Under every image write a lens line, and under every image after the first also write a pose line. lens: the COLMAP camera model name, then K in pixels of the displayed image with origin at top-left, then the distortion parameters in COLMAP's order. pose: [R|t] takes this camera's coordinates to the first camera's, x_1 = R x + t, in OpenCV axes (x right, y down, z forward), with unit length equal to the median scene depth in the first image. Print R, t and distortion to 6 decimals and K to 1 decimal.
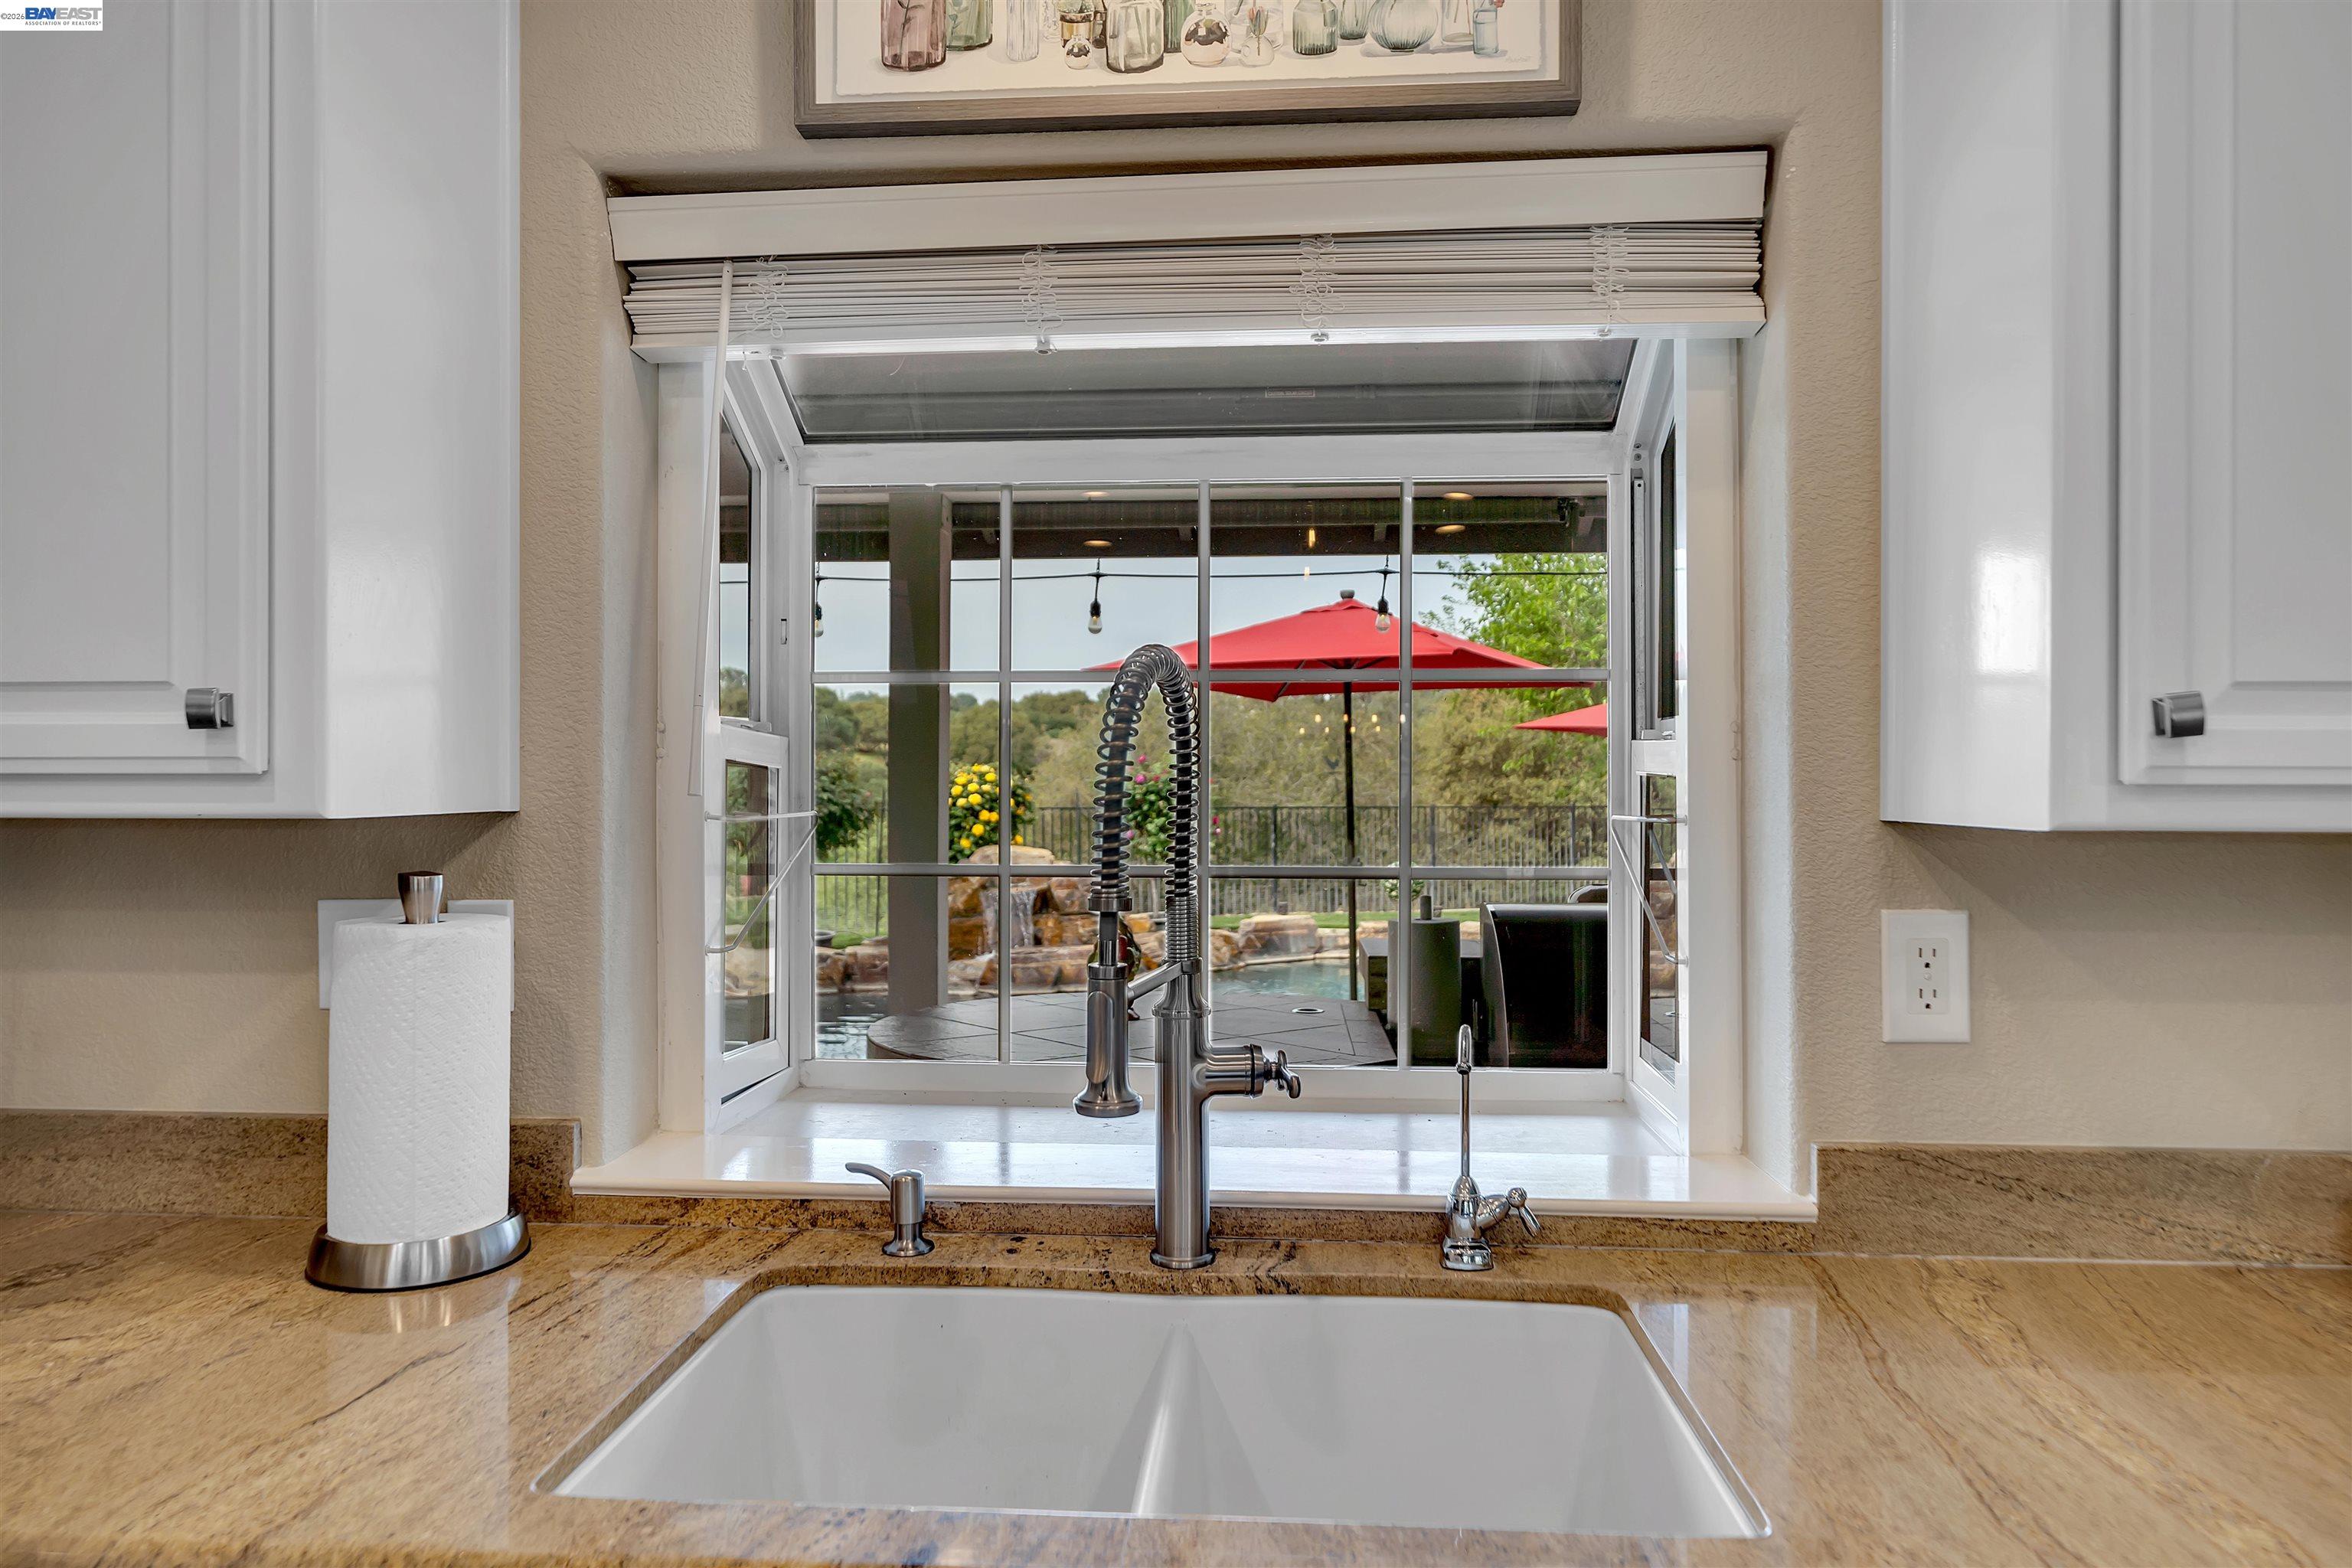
lens RADIAL K [[1545.2, 0, 1177.3], [0, 1545.2, 783.0], [0, 0, 1]] dist [-0.002145, -0.000385]
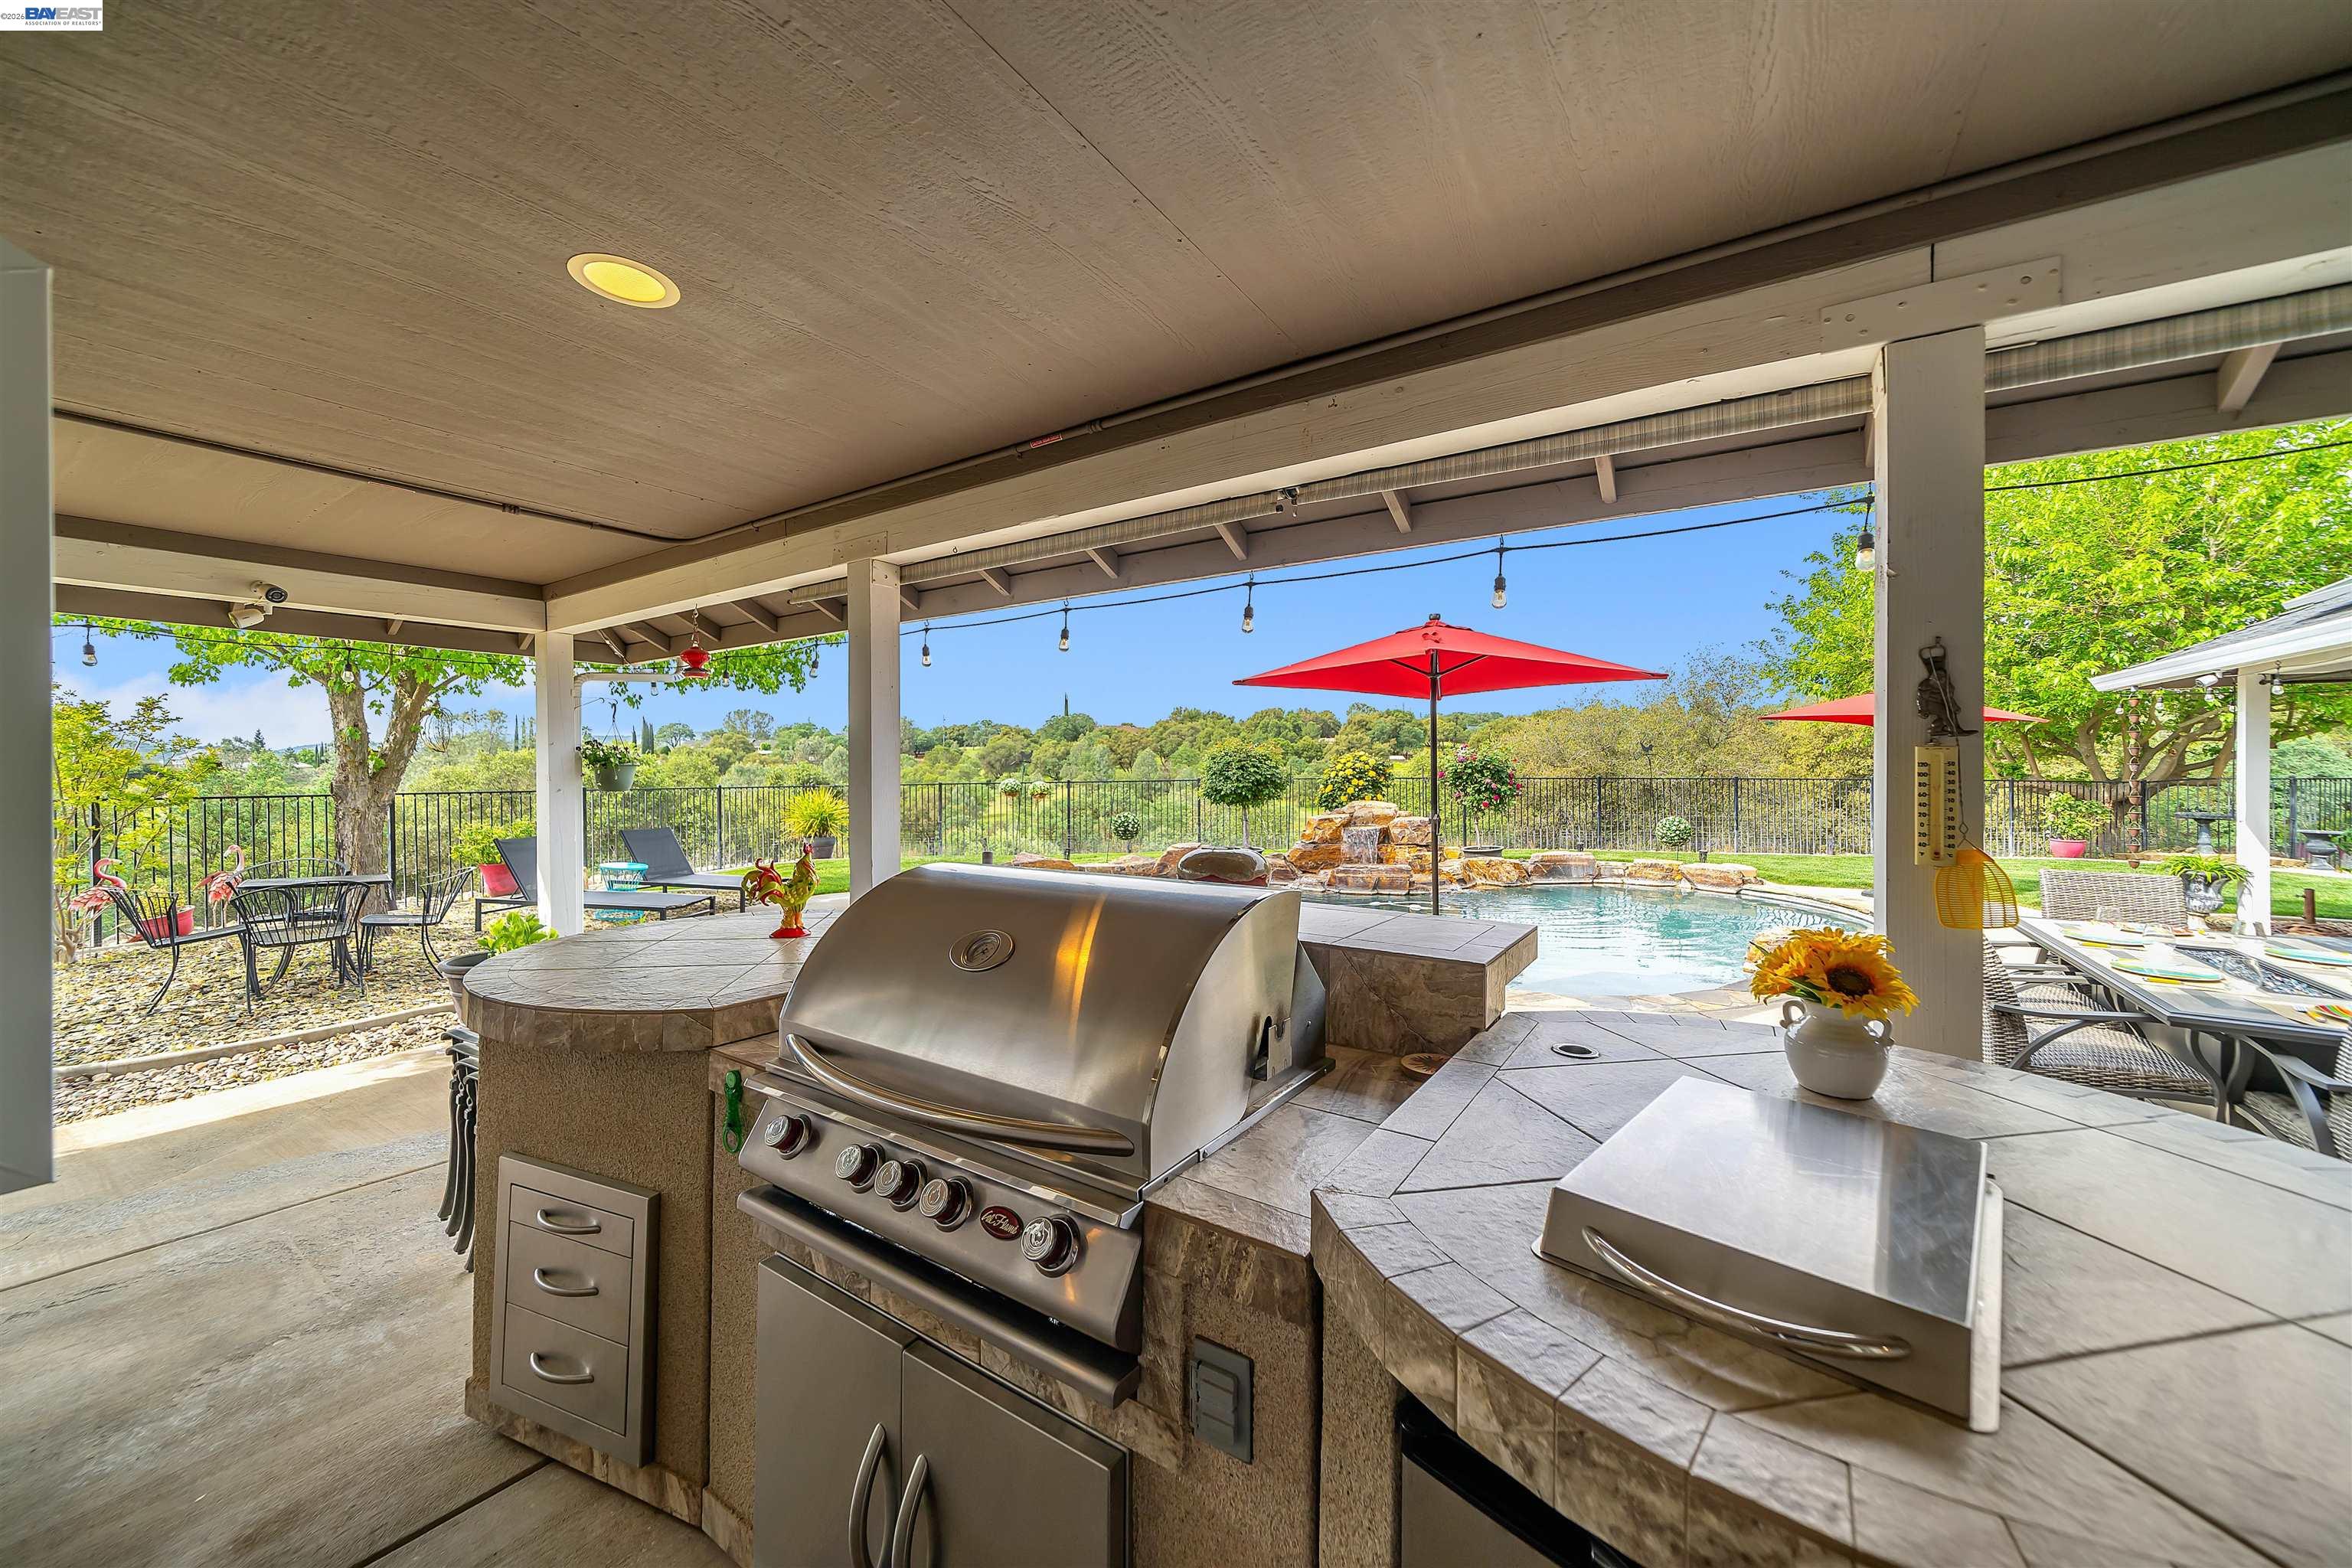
lens RADIAL K [[806.0, 0, 1176.8], [0, 806.0, 768.0], [0, 0, 1]] dist [-0.001202, -0.000013]
pose [[0.853725, -0.000853, -0.520723, 0.180536], [0.002815, 0.999992, 0.002977, 0.003330], [0.520716, -0.004007, 0.853721, 0.184366]]
